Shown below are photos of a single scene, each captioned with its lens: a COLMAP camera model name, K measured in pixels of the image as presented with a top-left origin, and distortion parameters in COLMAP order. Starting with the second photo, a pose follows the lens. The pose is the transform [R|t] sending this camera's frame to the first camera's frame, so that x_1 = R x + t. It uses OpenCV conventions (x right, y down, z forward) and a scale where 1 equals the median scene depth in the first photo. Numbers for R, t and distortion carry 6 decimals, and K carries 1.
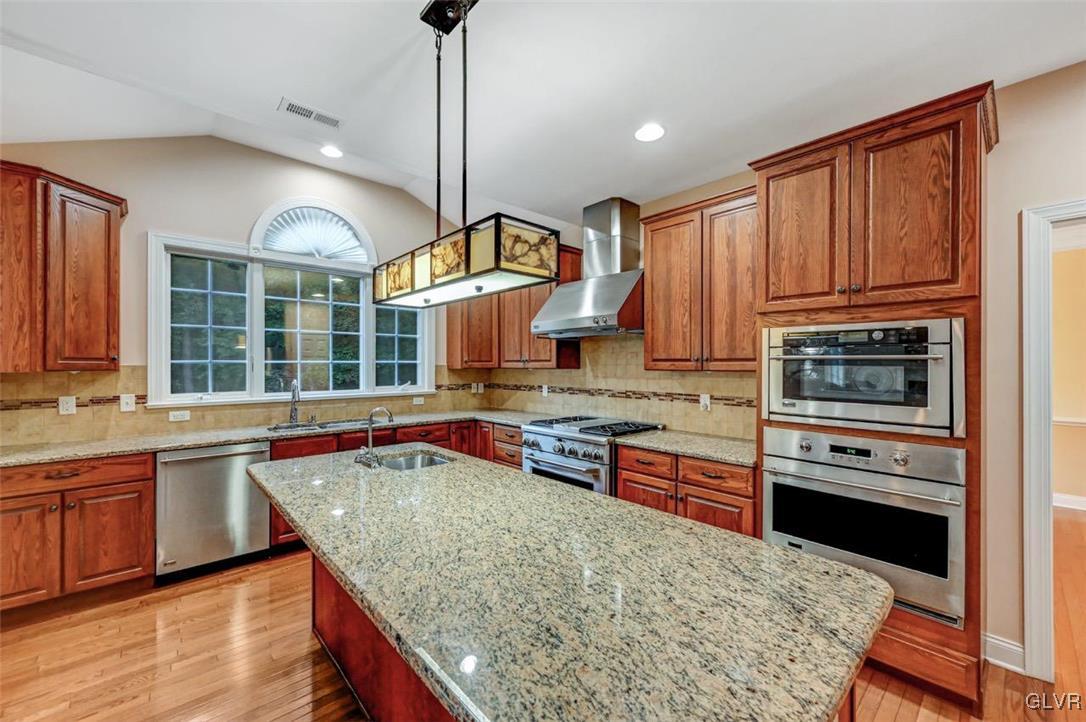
lens RADIAL K [[431.0, 0, 550.2], [0, 431.0, 361.2], [0, 0, 1]] dist [0.004304, 0.000257]
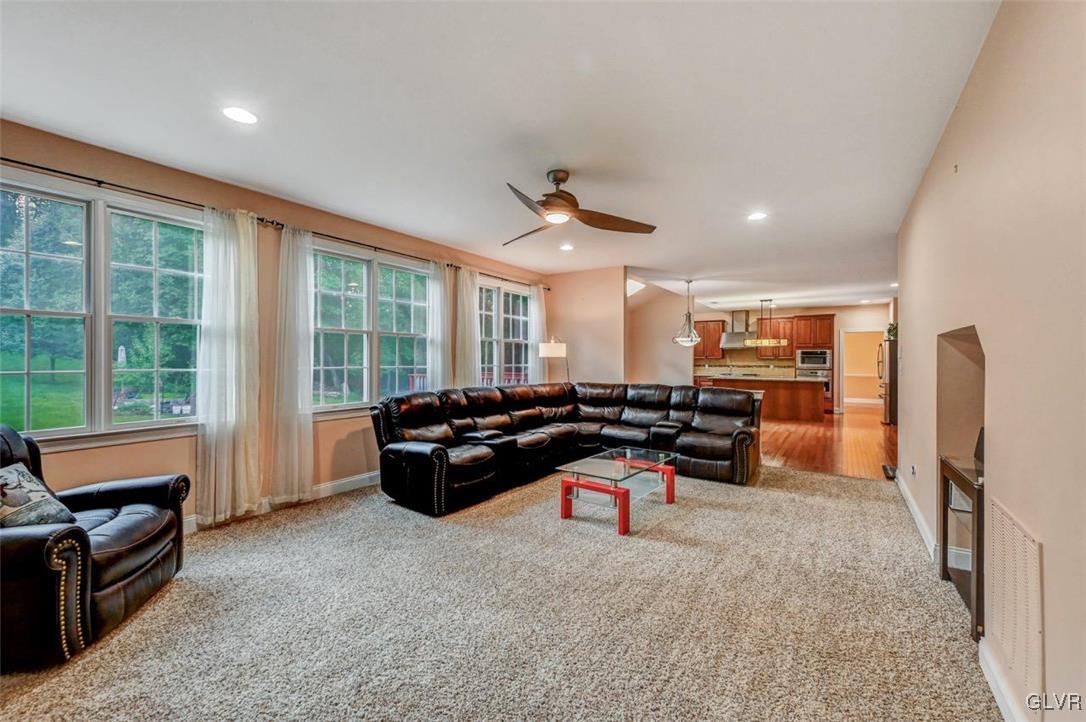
lens RADIAL K [[431.0, 0, 550.2], [0, 431.0, 361.2], [0, 0, 1]] dist [0.004304, 0.000257]
pose [[0.972445, 0.002046, 0.233124, -2.543231], [-0.004162, 0.999954, 0.008585, 0.016335], [-0.233096, -0.009318, 0.972409, -2.354934]]
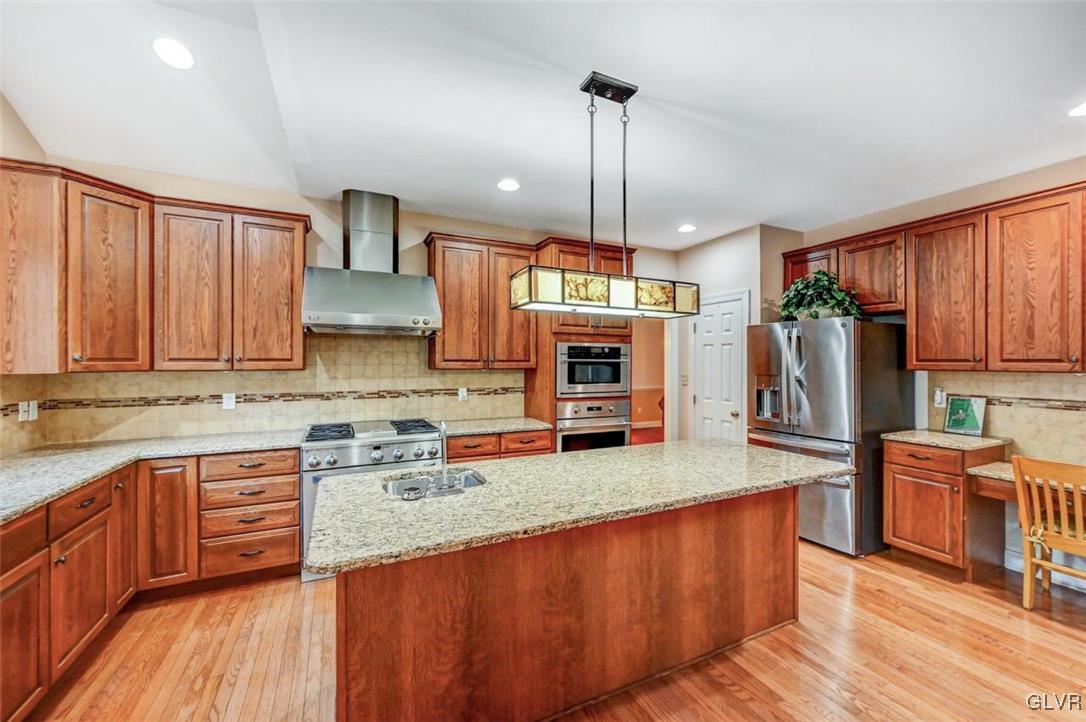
lens RADIAL K [[431.0, 0, 550.2], [0, 431.0, 361.2], [0, 0, 1]] dist [0.004304, 0.000257]
pose [[0.286175, 0.002130, 0.958175, -0.798583], [-0.008219, 0.999966, 0.000231, -0.003397], [-0.958142, -0.007941, 0.286183, 0.417636]]
